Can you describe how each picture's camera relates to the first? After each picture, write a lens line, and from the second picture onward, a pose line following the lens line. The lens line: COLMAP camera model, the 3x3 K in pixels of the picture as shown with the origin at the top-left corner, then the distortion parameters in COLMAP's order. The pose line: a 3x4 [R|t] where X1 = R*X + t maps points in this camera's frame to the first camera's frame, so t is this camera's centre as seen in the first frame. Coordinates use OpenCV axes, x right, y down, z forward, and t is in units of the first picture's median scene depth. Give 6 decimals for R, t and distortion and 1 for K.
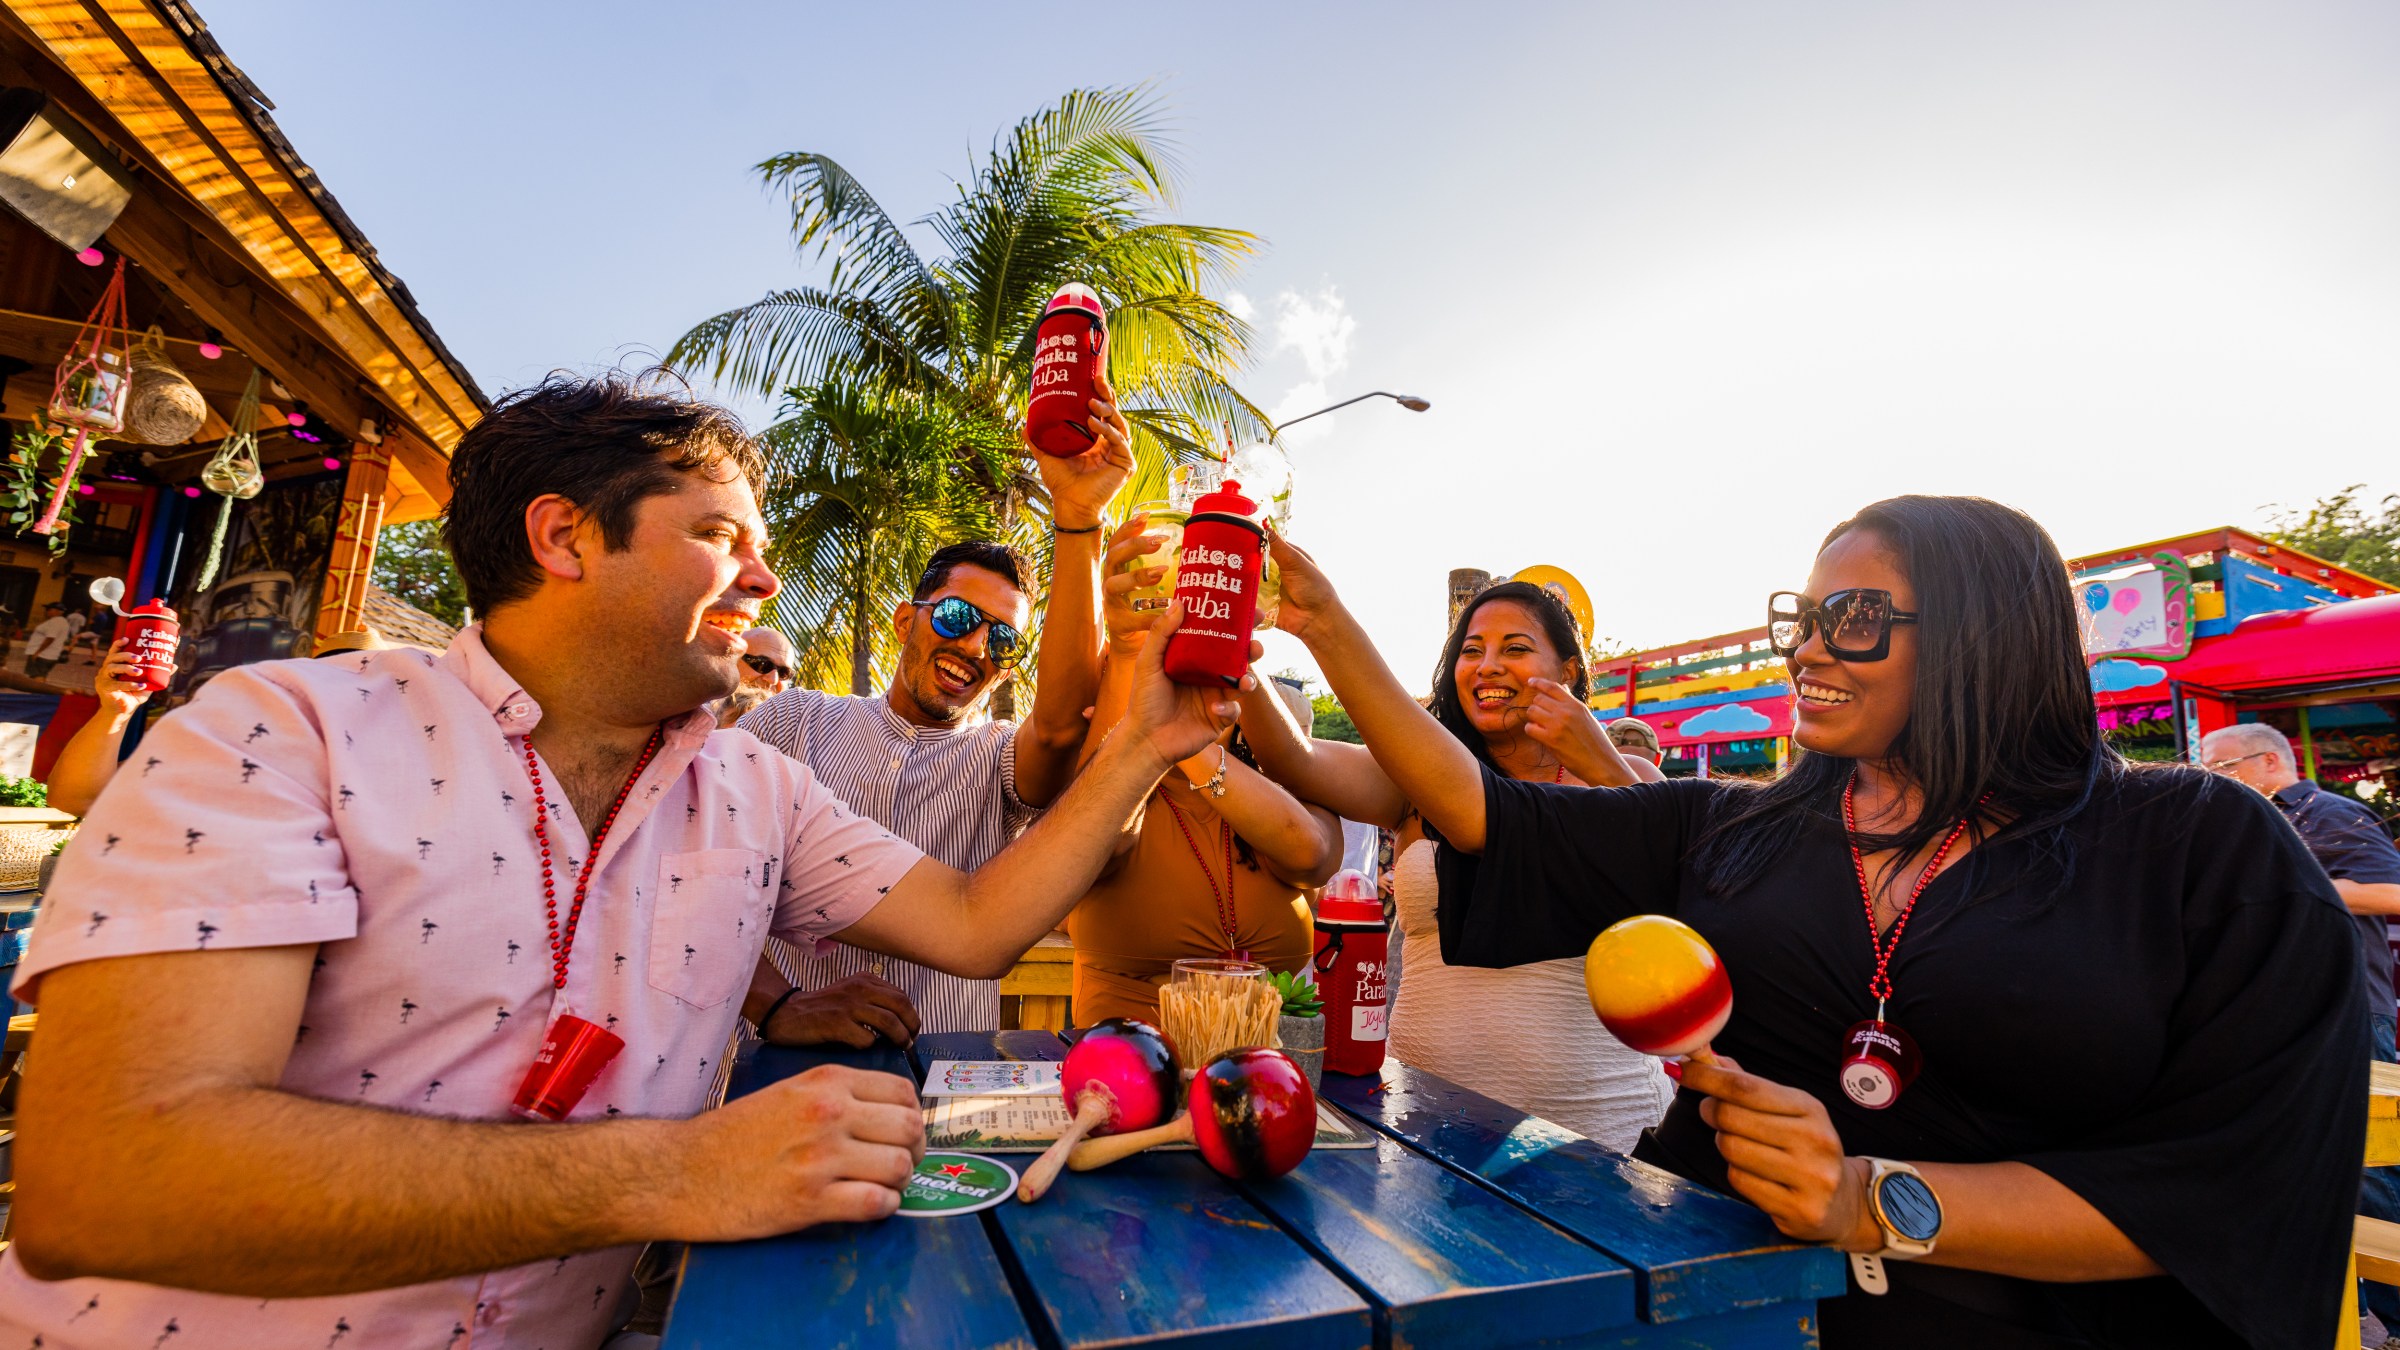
lens RADIAL K [[1011.2, 0, 1189.2], [0, 1011.2, 705.0], [0, 0, 1]] dist [-0.001308, 0.000018]
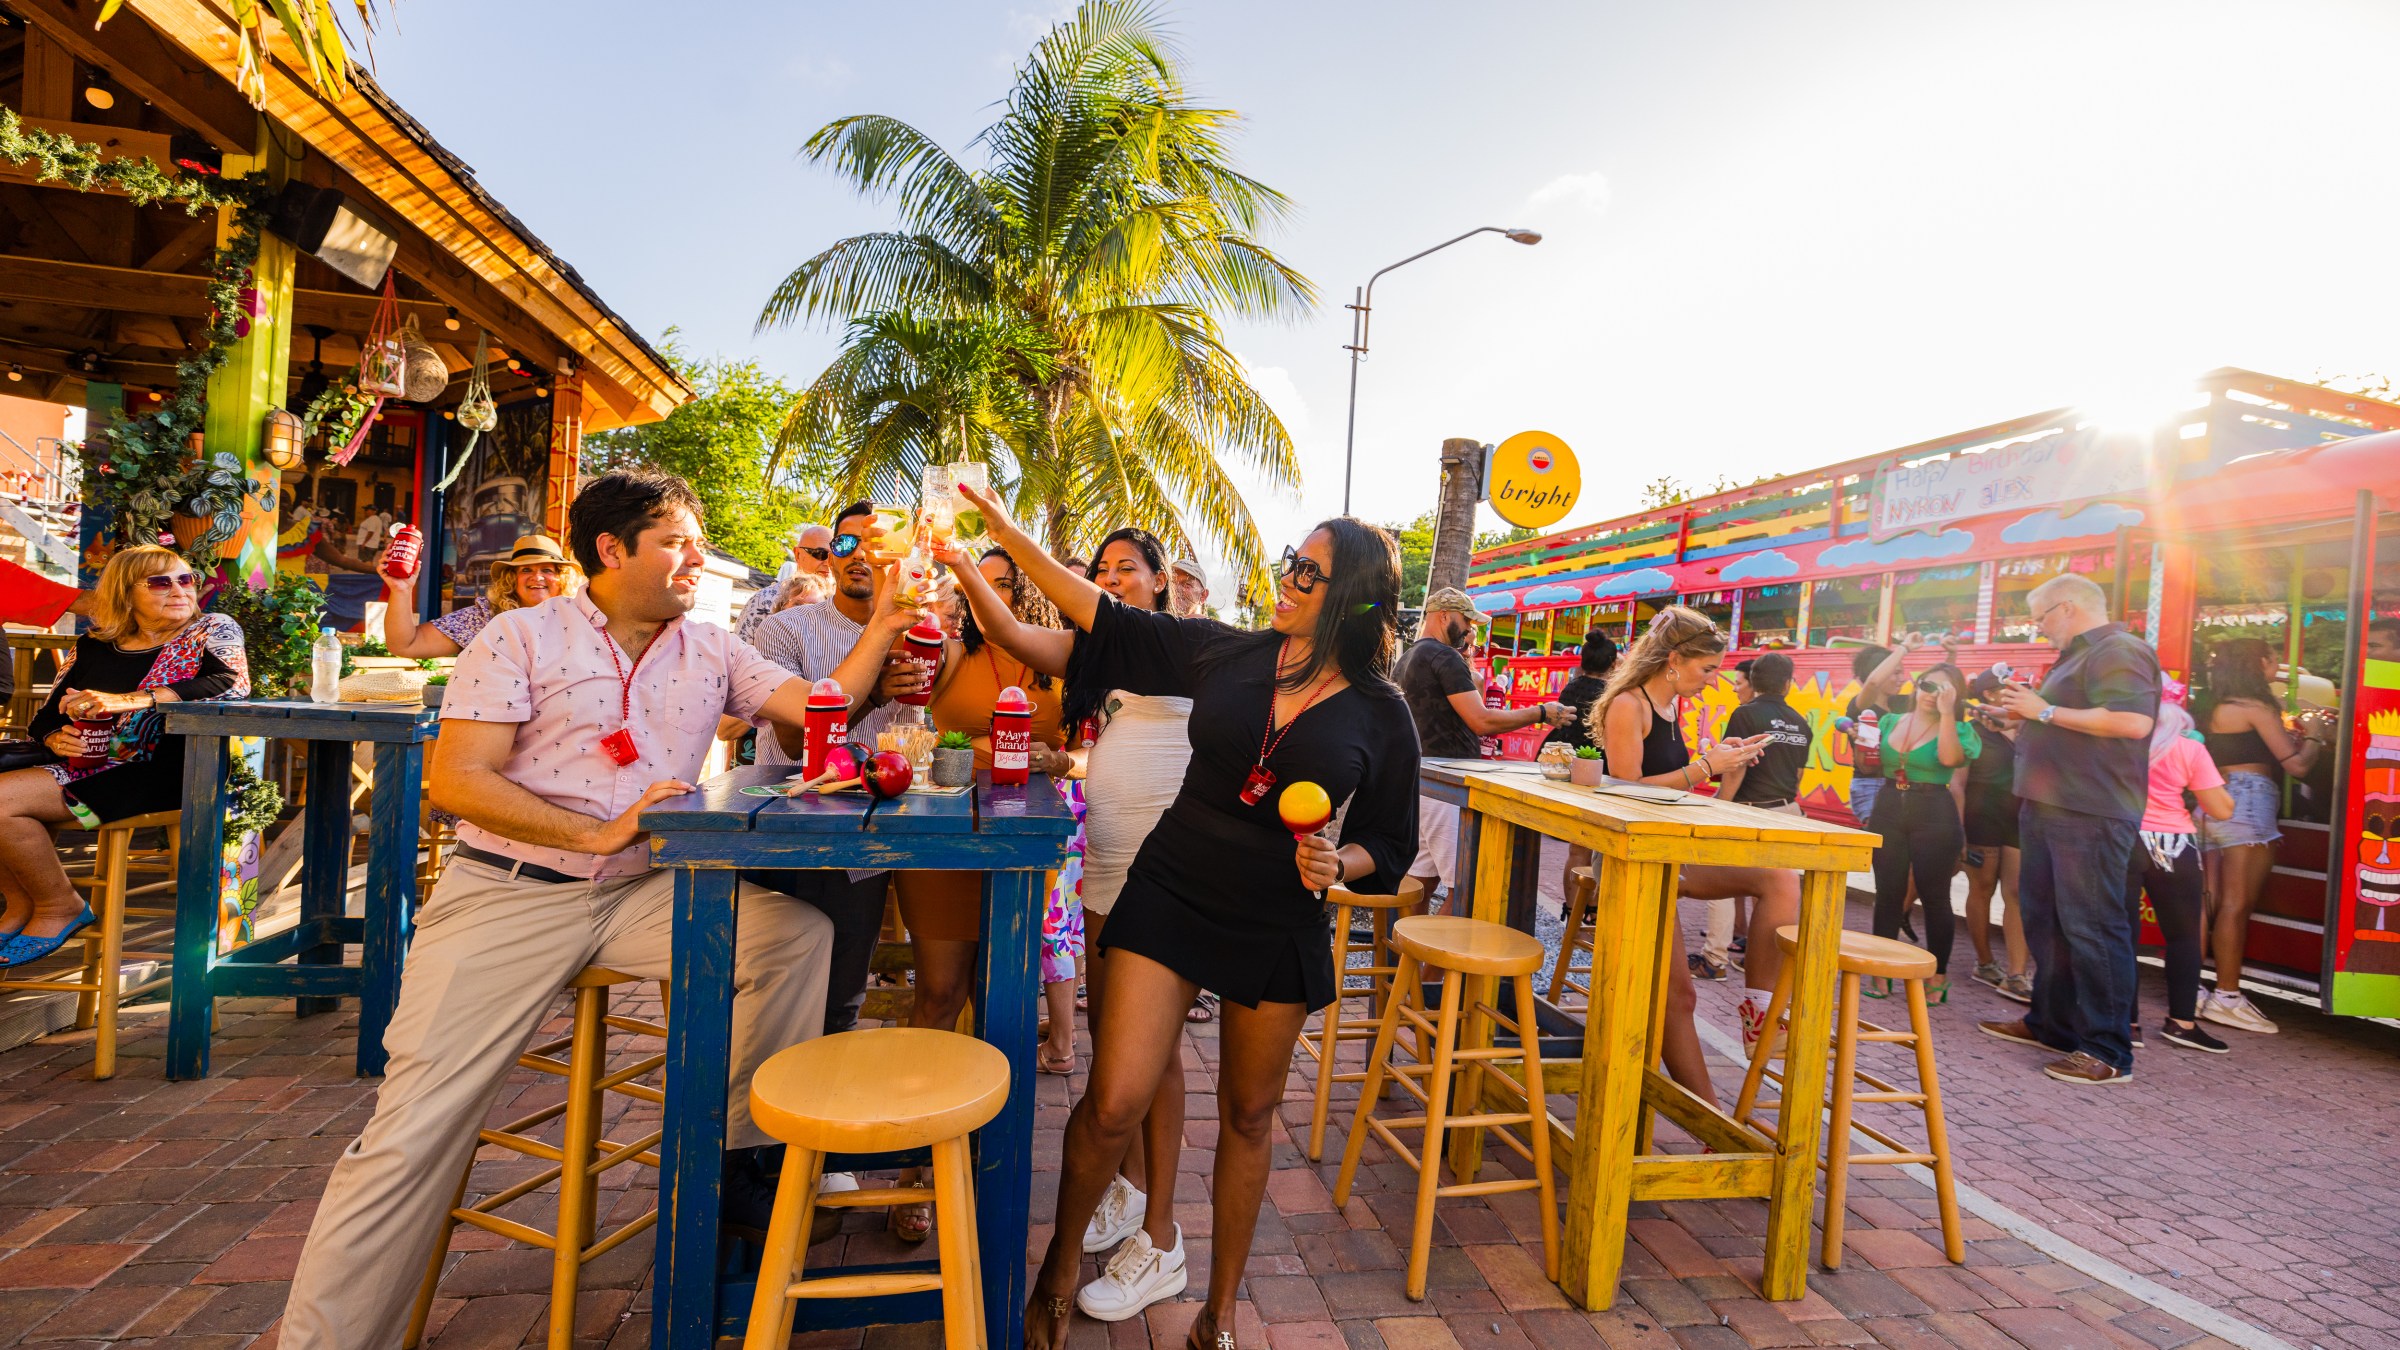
lens RADIAL K [[1011.2, 0, 1189.2], [0, 1011.2, 705.0], [0, 0, 1]] dist [-0.001308, 0.000018]
pose [[0.987159, 0.001728, -0.159734, 0.189264], [0.022478, 0.988490, 0.149609, -0.019298], [0.158154, -0.151279, 0.975757, -0.205364]]
